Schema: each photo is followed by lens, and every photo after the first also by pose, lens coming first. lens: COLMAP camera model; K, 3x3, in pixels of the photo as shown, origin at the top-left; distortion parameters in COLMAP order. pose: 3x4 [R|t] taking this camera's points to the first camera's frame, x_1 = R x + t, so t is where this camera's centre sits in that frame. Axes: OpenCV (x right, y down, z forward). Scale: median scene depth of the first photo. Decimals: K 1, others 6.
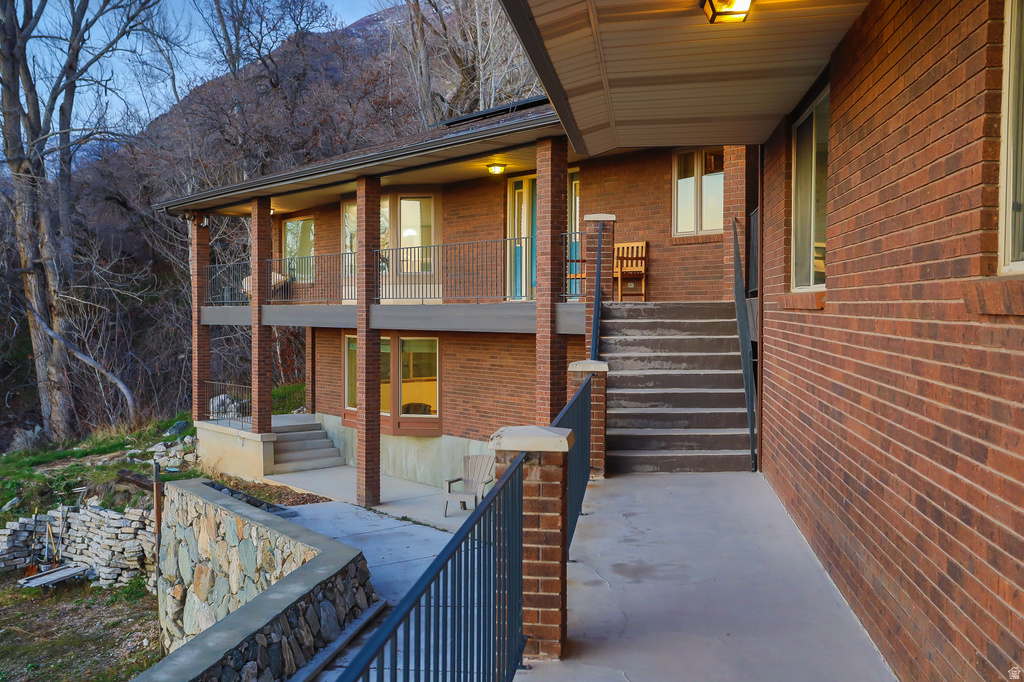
lens RADIAL K [[1046.6, 0, 512.0], [0, 1046.6, 341.0], [0, 0, 1]] dist [0.005307, 0.011671]
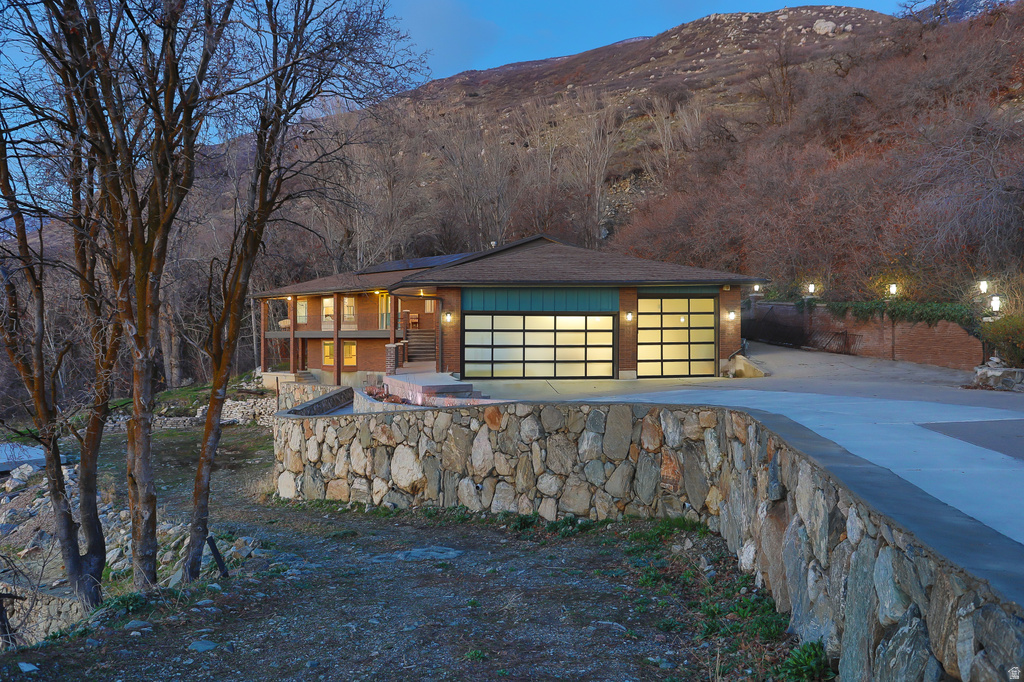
lens RADIAL K [[671.5, 0, 512.0], [0, 671.5, 341.0], [0, 0, 1]] dist [-0.027648, -0.062280]
pose [[0.971279, -0.005786, 0.237874, -0.081626], [0.011050, 0.999723, -0.020803, 0.039589], [-0.237687, 0.022834, 0.971073, -0.966938]]
